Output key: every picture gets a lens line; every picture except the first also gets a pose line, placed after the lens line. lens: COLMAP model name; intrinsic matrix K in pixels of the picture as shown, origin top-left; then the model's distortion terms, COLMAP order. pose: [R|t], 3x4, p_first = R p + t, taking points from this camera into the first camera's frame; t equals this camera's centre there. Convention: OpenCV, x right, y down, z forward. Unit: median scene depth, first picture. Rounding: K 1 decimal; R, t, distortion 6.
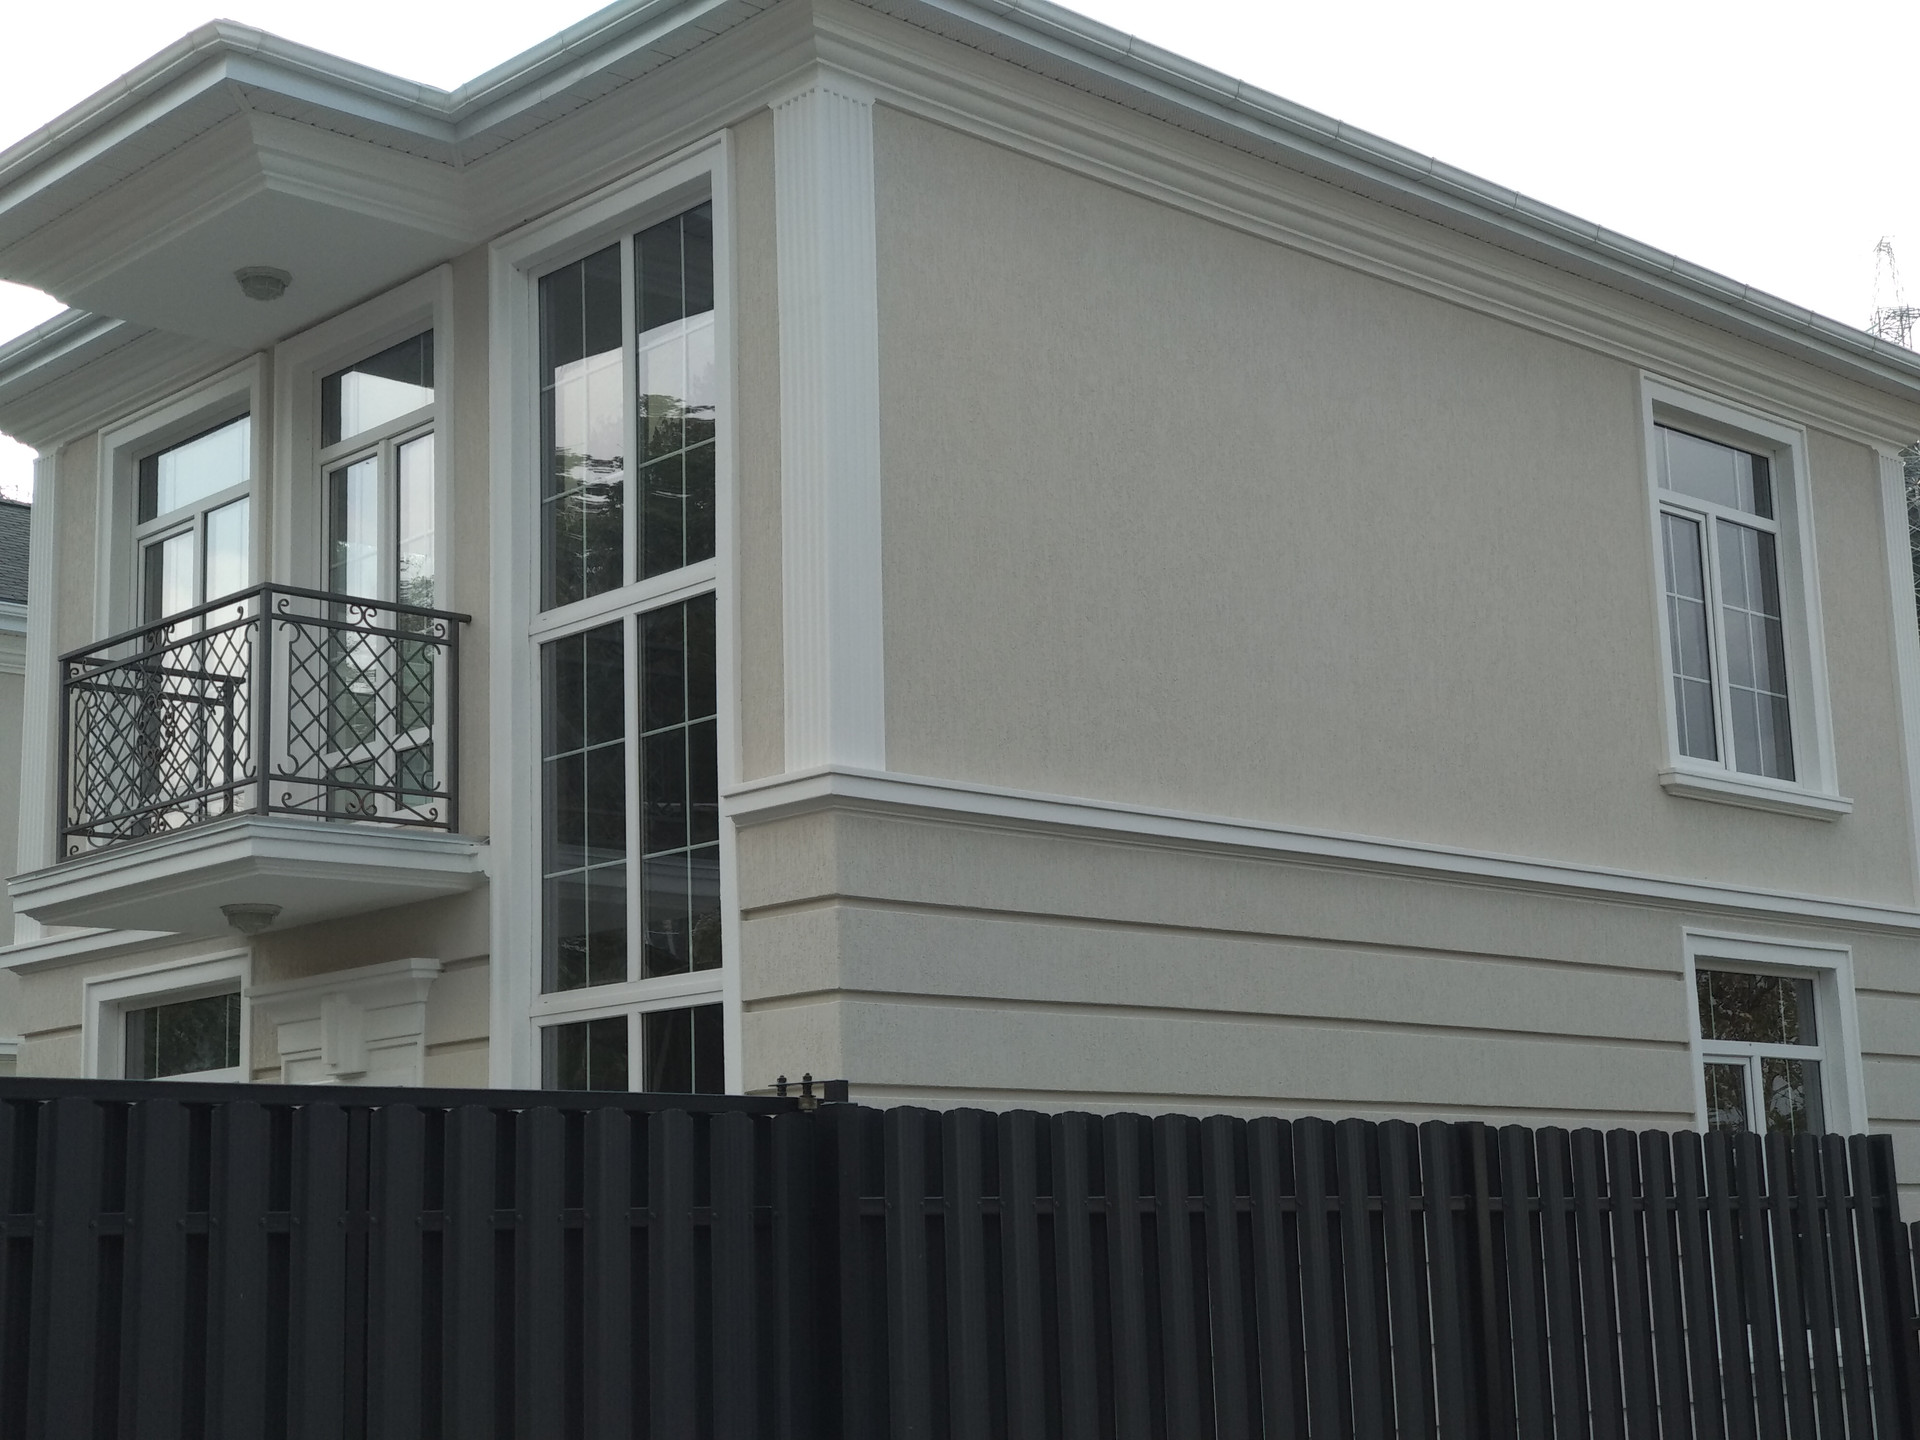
lens RADIAL K [[2876.5, 0, 960.0], [0, 2876.5, 720.0], [0, 0, 1]] dist [0.048705, -0.000555]
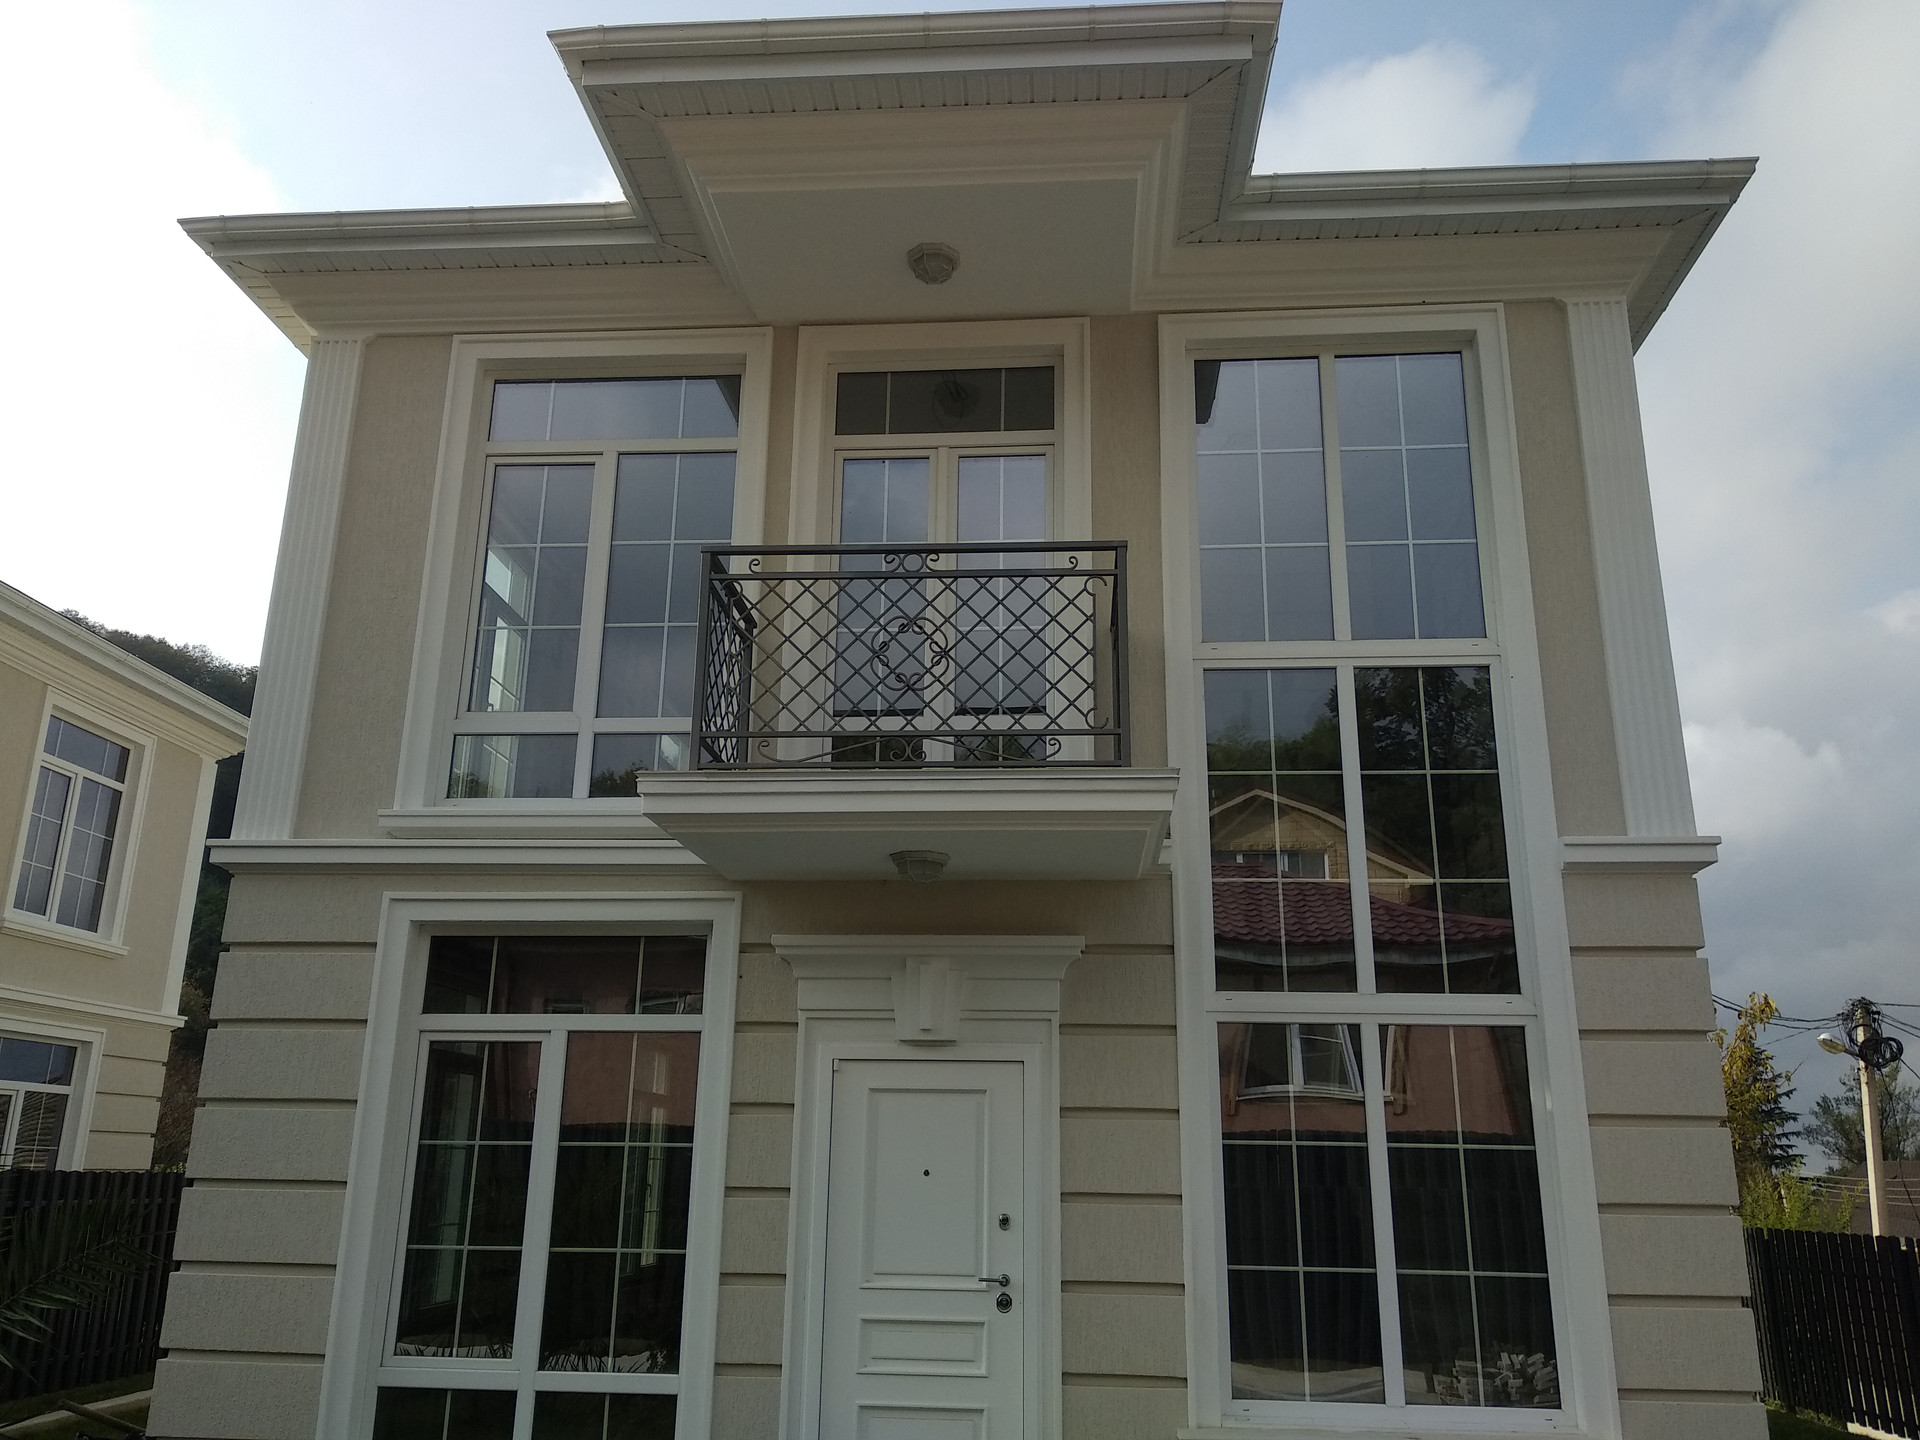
lens RADIAL K [[1492.8, 0, 958.7], [0, 1492.8, 731.3], [0, 0, 1]] dist [0.085393, -0.147879]
pose [[0.741265, 0.233468, 0.629301, -0.578530], [-0.164088, 0.972142, -0.167377, 0.109130], [-0.650847, 0.020810, 0.758924, 0.633598]]
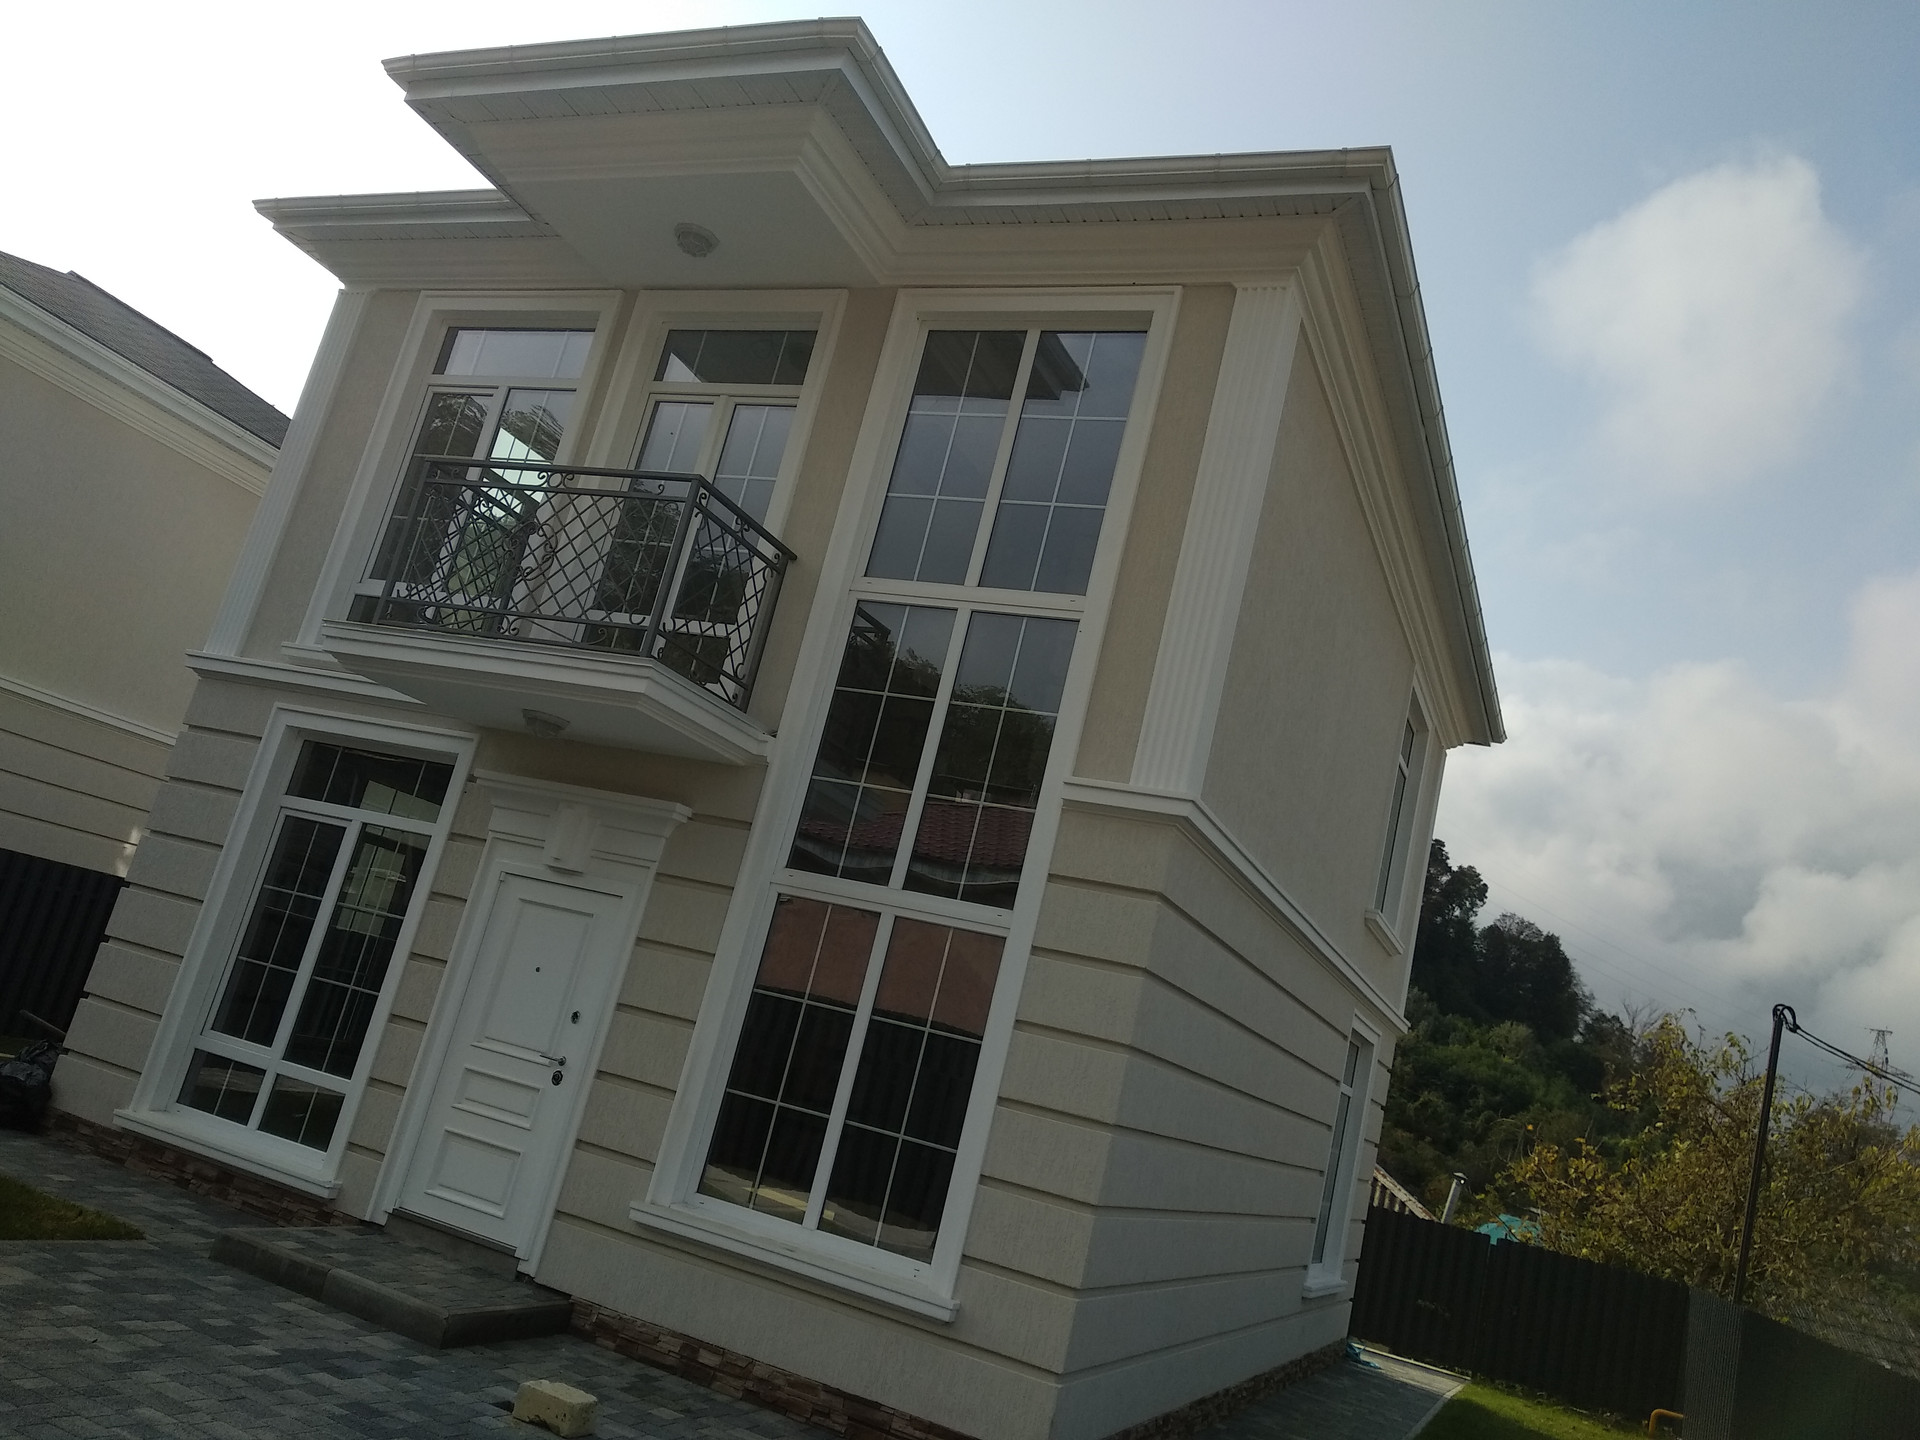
lens RADIAL K [[1495.4, 0, 960.0], [0, 1495.4, 720.0], [0, 0, 1]] dist [0.076097, -0.150407]
pose [[0.882666, 0.329759, 0.334903, -0.313015], [-0.328665, 0.942427, -0.061726, 0.049824], [-0.335977, -0.055587, 0.940229, 0.365875]]
